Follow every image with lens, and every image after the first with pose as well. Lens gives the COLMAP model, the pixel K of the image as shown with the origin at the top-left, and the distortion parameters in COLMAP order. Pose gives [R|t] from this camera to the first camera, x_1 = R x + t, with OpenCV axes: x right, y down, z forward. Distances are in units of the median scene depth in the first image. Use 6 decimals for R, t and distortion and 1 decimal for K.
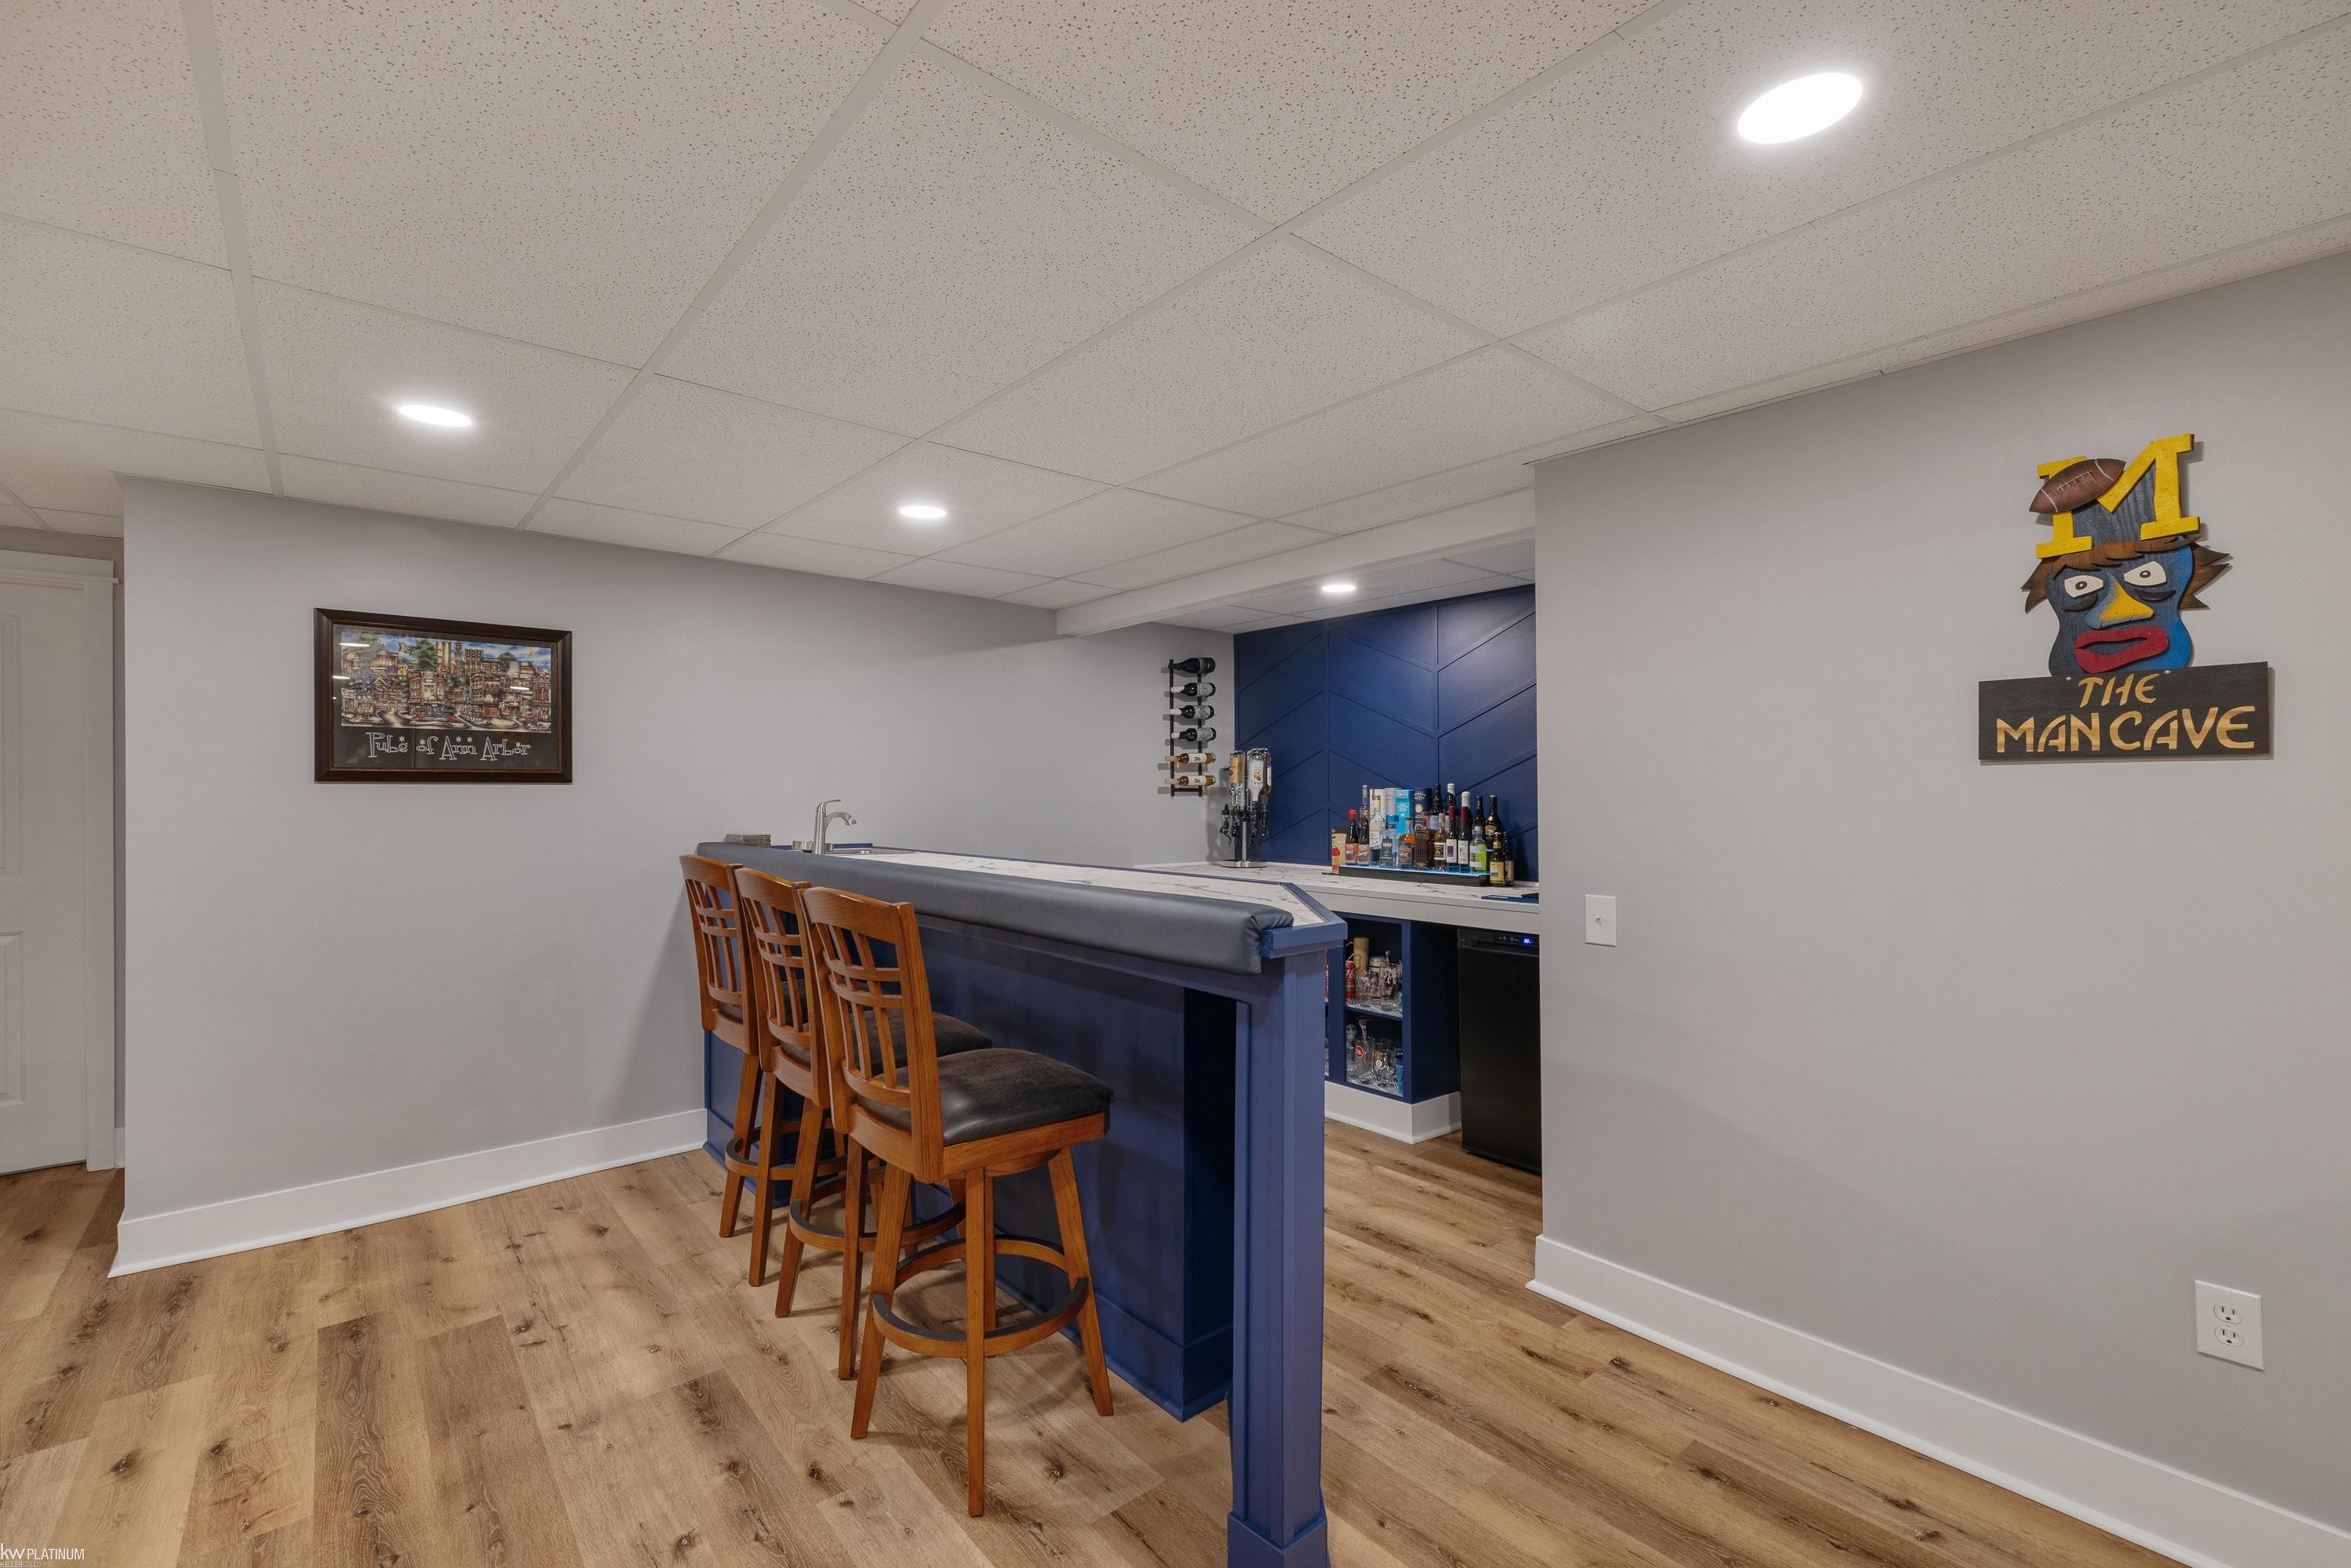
lens RADIAL K [[993.6, 0, 1171.2], [0, 993.6, 794.7], [0, 0, 1]] dist [-0.002455, -0.000253]
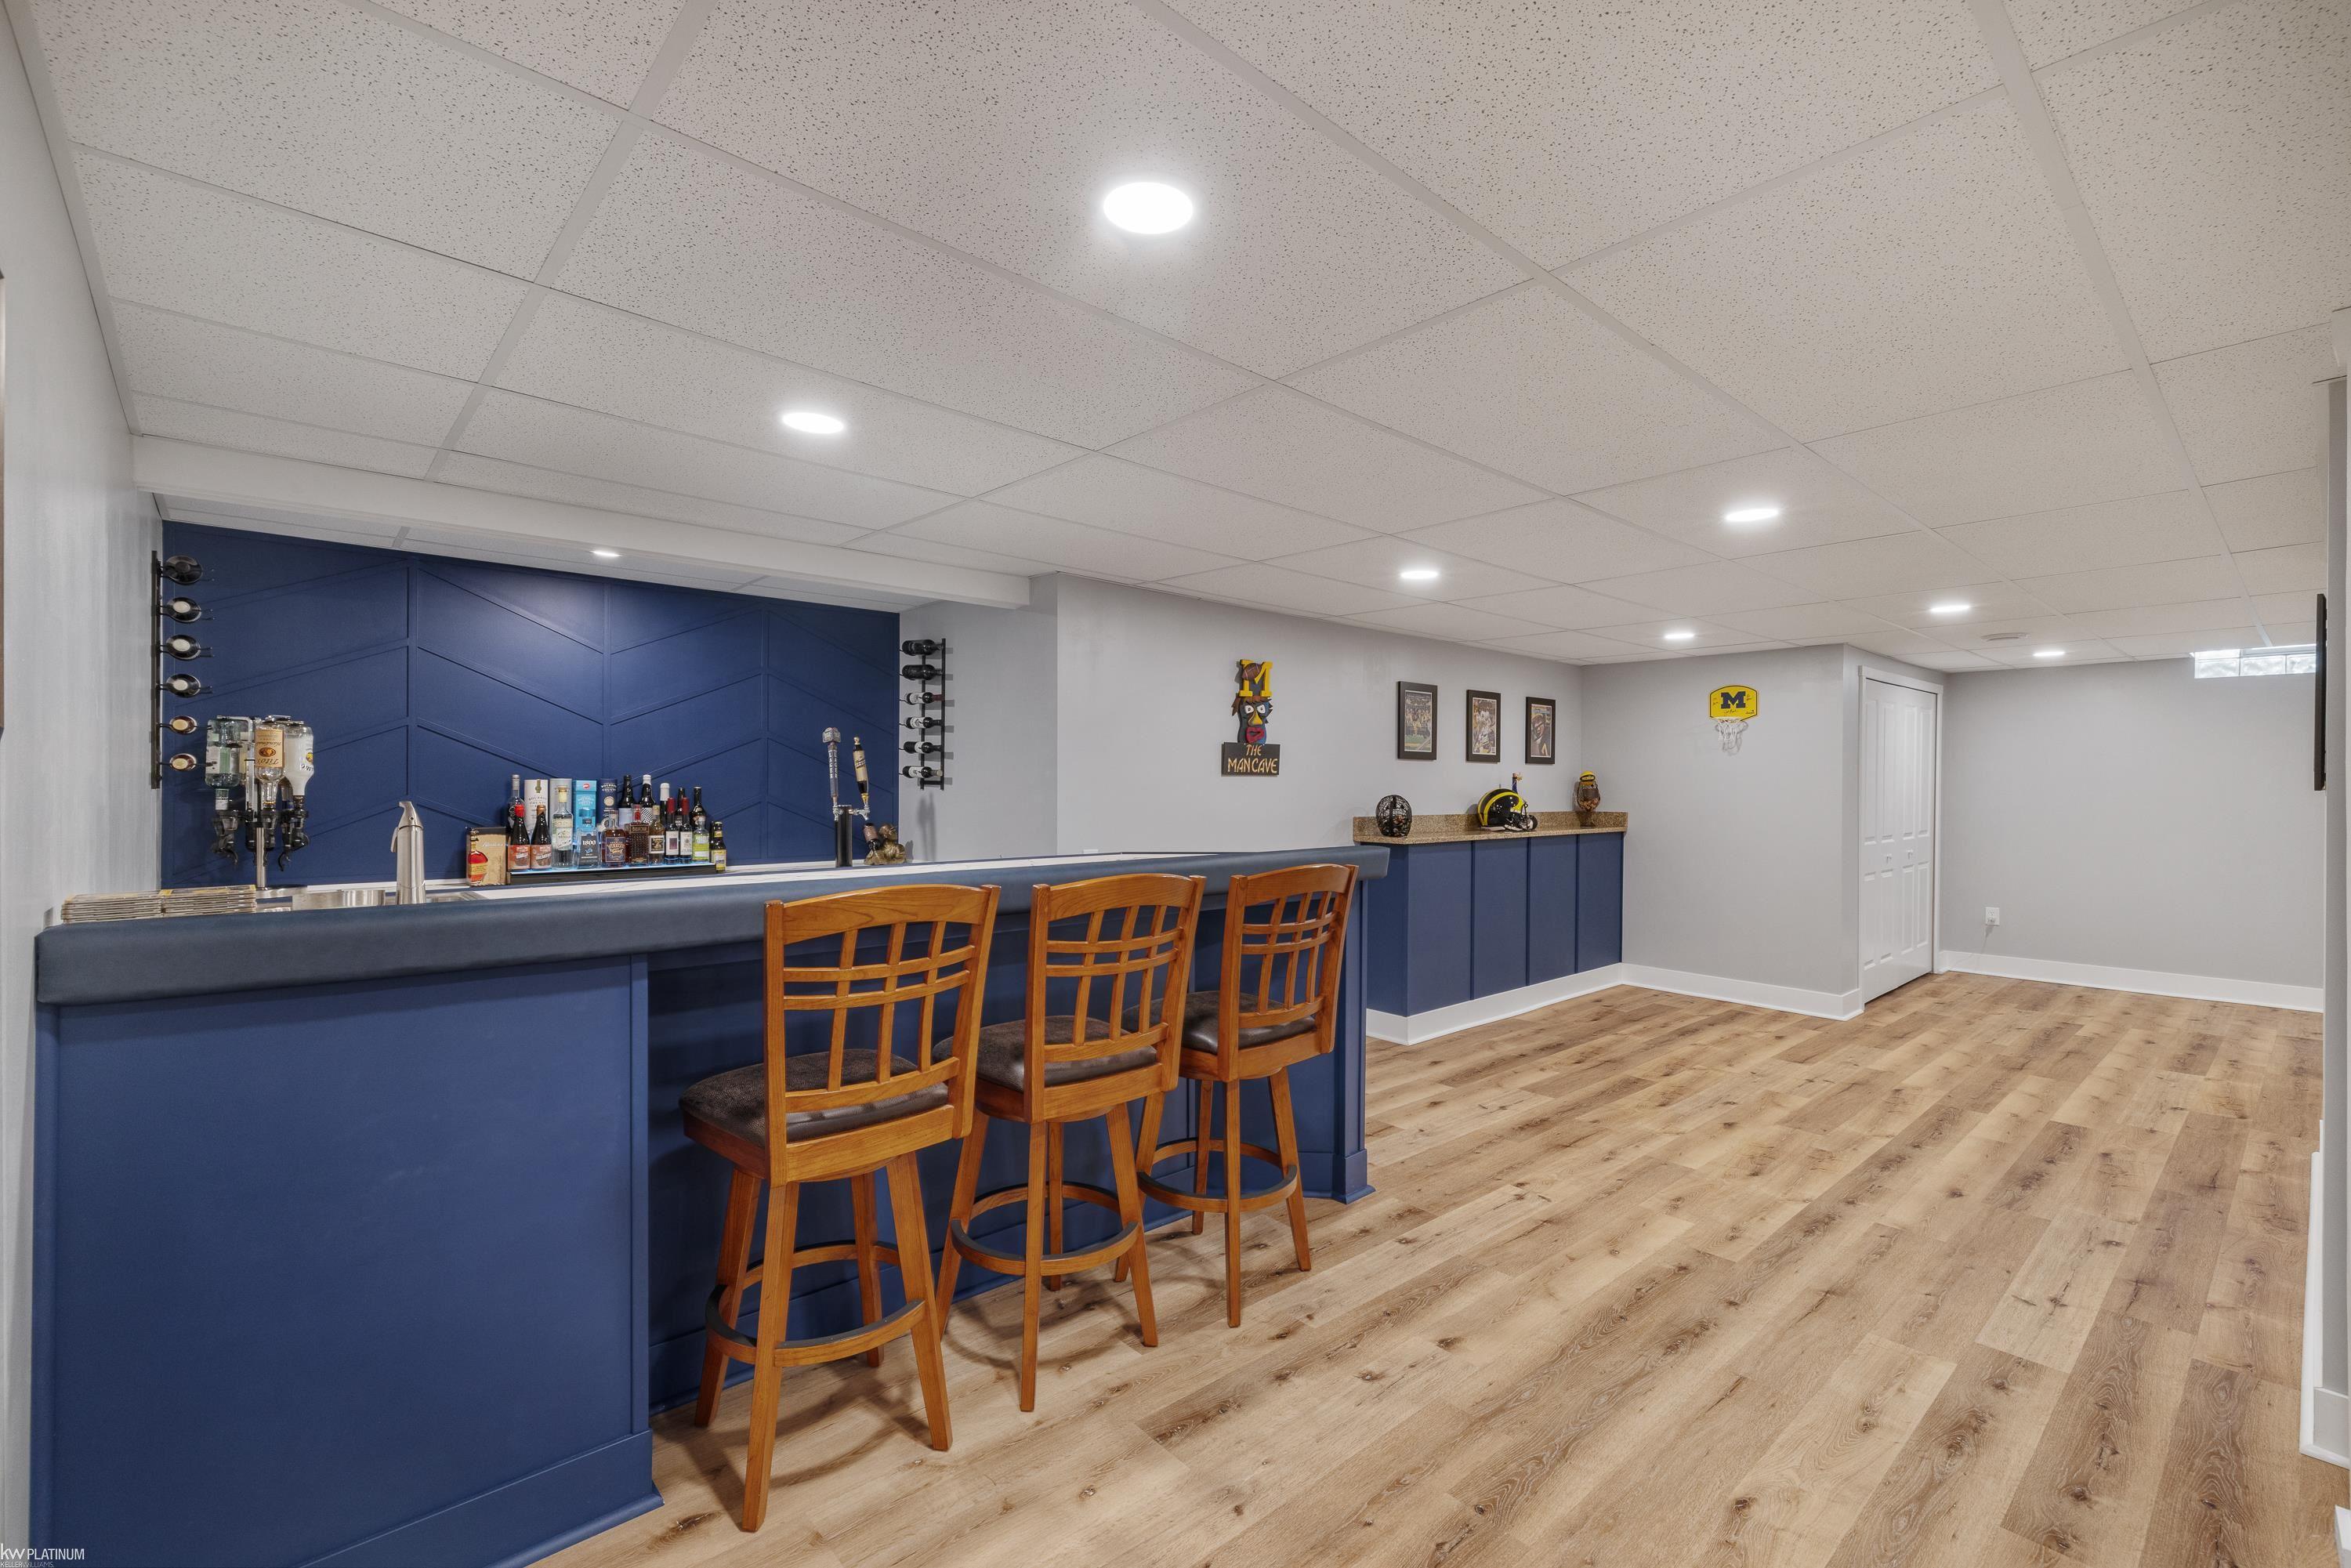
lens RADIAL K [[993.6, 0, 1171.2], [0, 993.6, 782.7], [0, 0, 1]] dist [-0.002455, -0.000253]
pose [[-0.005551, -0.001378, 0.999984, -1.281328], [-0.005762, 0.999982, 0.001346, -0.014482], [-0.999968, -0.005754, -0.005559, 0.912792]]
